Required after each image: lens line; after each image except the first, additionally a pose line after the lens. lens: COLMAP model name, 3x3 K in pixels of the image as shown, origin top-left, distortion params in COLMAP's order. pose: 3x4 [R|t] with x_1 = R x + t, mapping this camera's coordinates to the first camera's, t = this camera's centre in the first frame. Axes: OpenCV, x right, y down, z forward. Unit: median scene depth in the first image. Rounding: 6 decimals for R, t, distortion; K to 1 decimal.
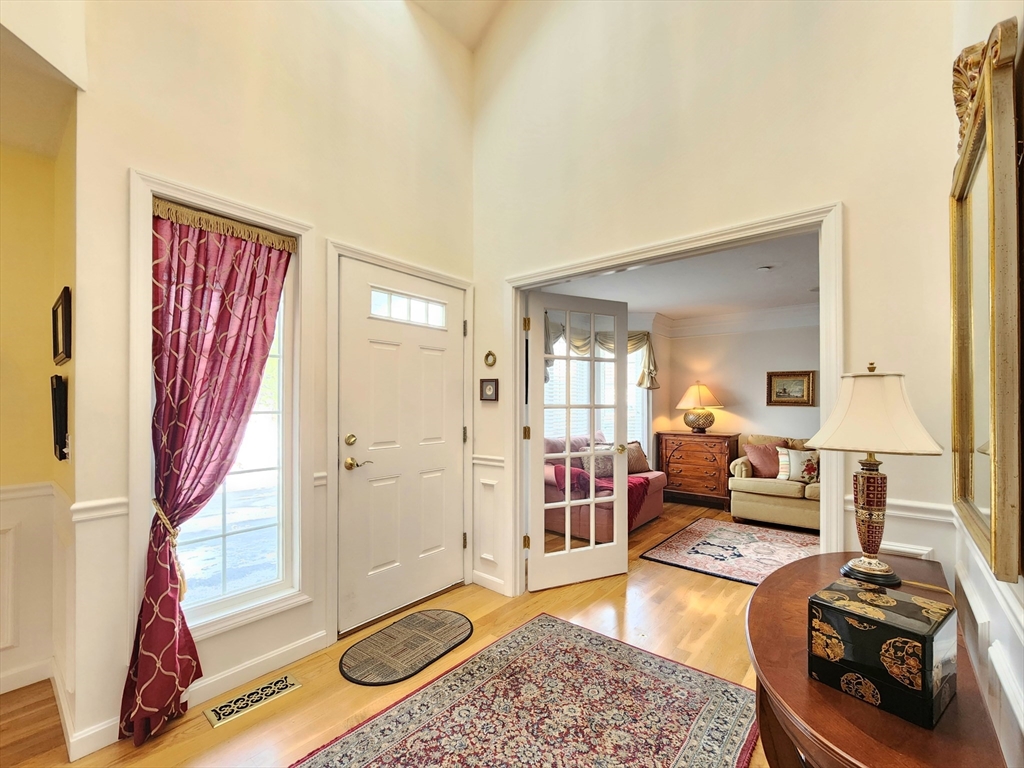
lens RADIAL K [[451.8, 0, 504.3], [0, 451.8, 402.7], [0, 0, 1]] dist [-0.000044, 0.000016]
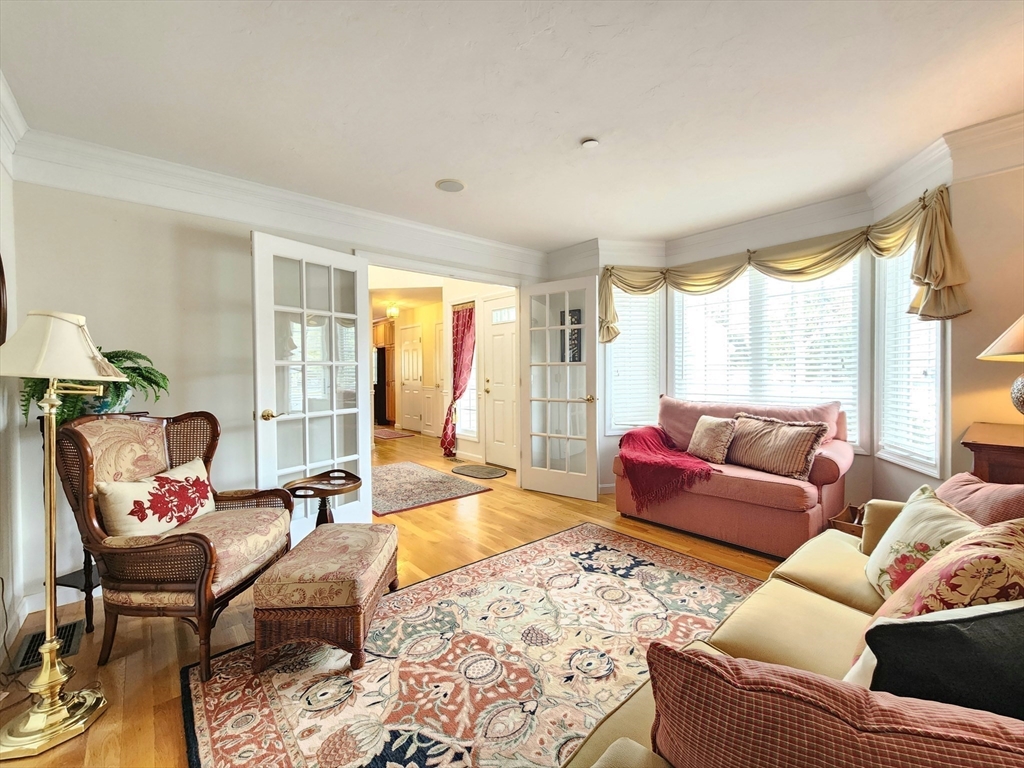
lens RADIAL K [[442.5, 0, 506.6], [0, 442.5, 379.7], [0, 0, 1]] dist [-0.000764, -0.000082]
pose [[-0.195529, 0.018927, -0.980515, 0.886947], [0.006389, 0.999817, 0.018025, 0.018571], [0.980677, -0.002740, -0.195615, 0.731162]]
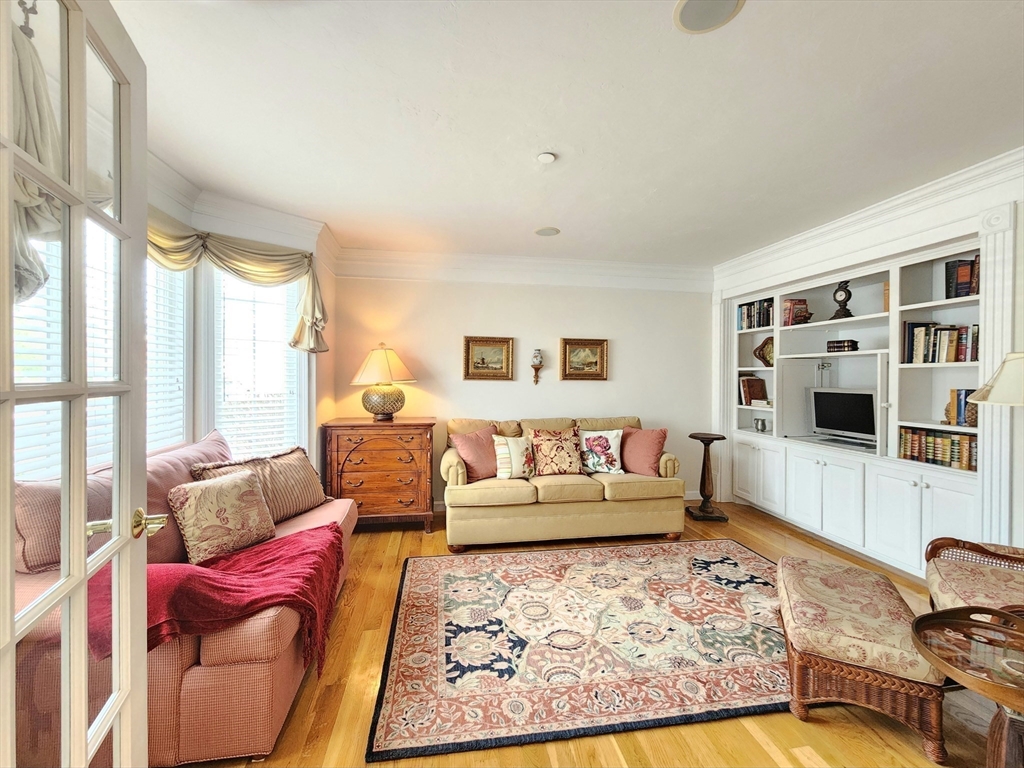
lens RADIAL K [[442.5, 0, 506.6], [0, 442.5, 379.7], [0, 0, 1]] dist [-0.000764, -0.000082]
pose [[0.661034, -0.005772, 0.750334, 0.063738], [-0.003094, 0.999941, 0.010418, -0.001439], [-0.750349, -0.009208, 0.660977, 0.467280]]
